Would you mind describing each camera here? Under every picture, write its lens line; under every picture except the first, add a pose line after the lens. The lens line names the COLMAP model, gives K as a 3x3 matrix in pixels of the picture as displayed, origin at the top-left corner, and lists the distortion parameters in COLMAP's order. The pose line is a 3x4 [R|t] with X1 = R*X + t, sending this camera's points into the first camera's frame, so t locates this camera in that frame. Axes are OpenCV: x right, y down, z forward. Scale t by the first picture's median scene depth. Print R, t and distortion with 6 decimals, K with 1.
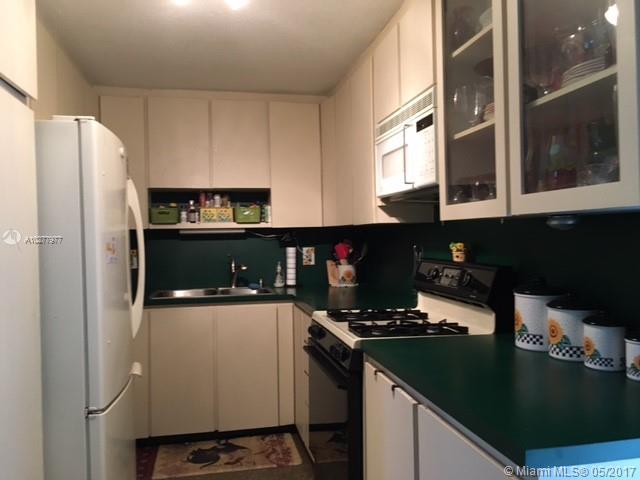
lens RADIAL K [[544.5, 0, 319.5], [0, 544.5, 241.6], [0, 0, 1]] dist [0.042517, -0.003378]
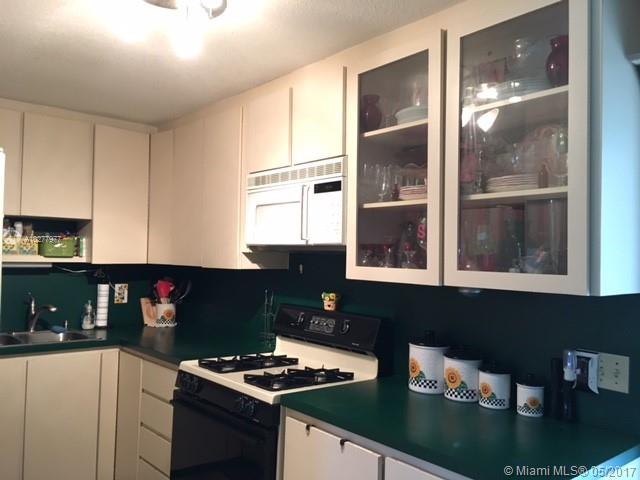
lens RADIAL K [[544.5, 0, 317.4], [0, 544.5, 238.6], [0, 0, 1]] dist [0.042517, -0.003378]
pose [[0.878366, 0.053273, 0.475012, -0.218006], [-0.032713, 0.998140, -0.051450, -0.036864], [-0.476869, 0.029652, 0.878474, 0.034190]]
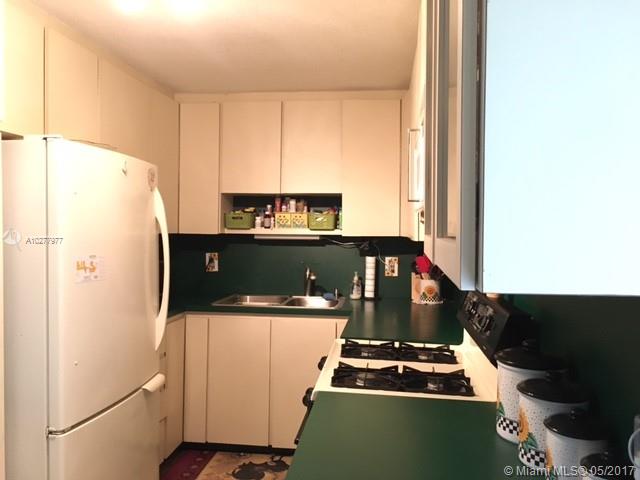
lens RADIAL K [[544.5, 0, 319.3], [0, 544.5, 240.8], [0, 0, 1]] dist [0.042517, -0.003378]
pose [[0.945296, 0.035515, -0.324274, 0.201834], [-0.030128, 0.999312, 0.021617, -0.041289], [0.324819, -0.010665, 0.945716, 0.122974]]
